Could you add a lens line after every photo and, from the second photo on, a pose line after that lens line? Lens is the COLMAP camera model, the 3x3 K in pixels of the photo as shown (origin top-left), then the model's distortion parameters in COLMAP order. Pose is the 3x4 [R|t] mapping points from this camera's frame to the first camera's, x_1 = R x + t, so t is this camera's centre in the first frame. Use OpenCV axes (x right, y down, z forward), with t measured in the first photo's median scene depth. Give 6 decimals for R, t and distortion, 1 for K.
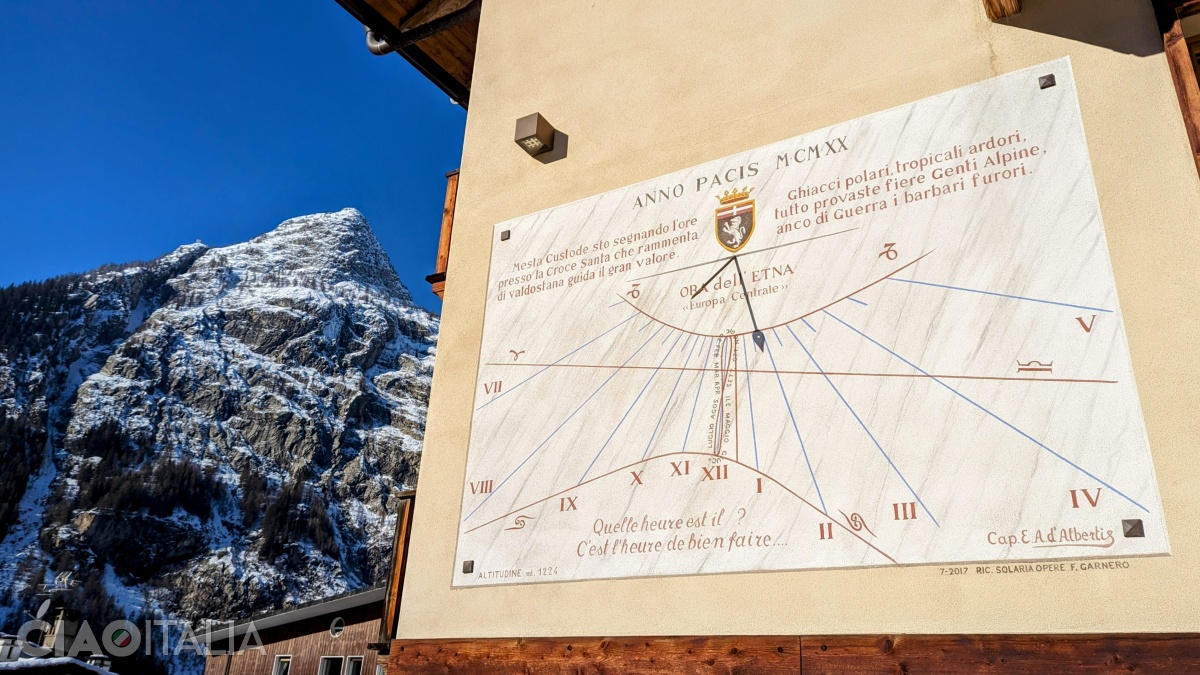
lens RADIAL K [[899.1, 0, 600.0], [0, 899.1, 337.5], [0, 0, 1]] dist [0.061219, 0.000431]
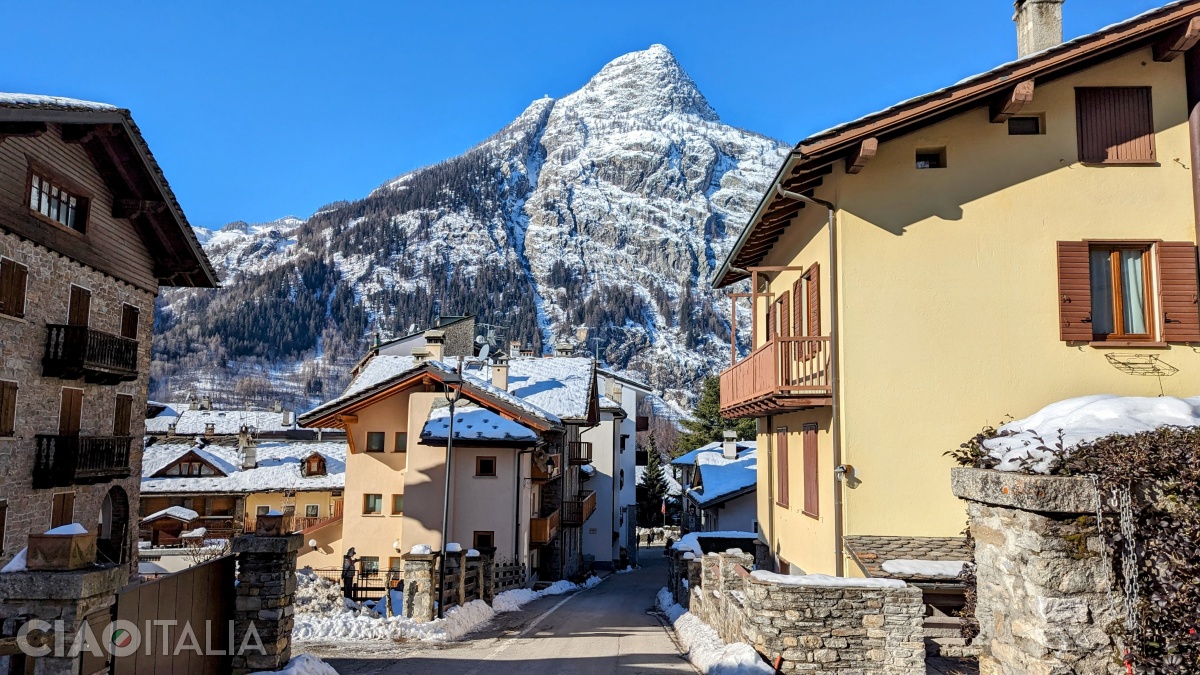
lens RADIAL K [[899.1, 0, 600.0], [0, 899.1, 337.5], [0, 0, 1]] dist [0.061219, 0.000431]
pose [[0.962055, -0.074740, -0.262418, -0.092875], [0.144926, 0.954844, 0.259365, -0.129731], [0.231183, -0.287555, 0.929444, -0.289402]]
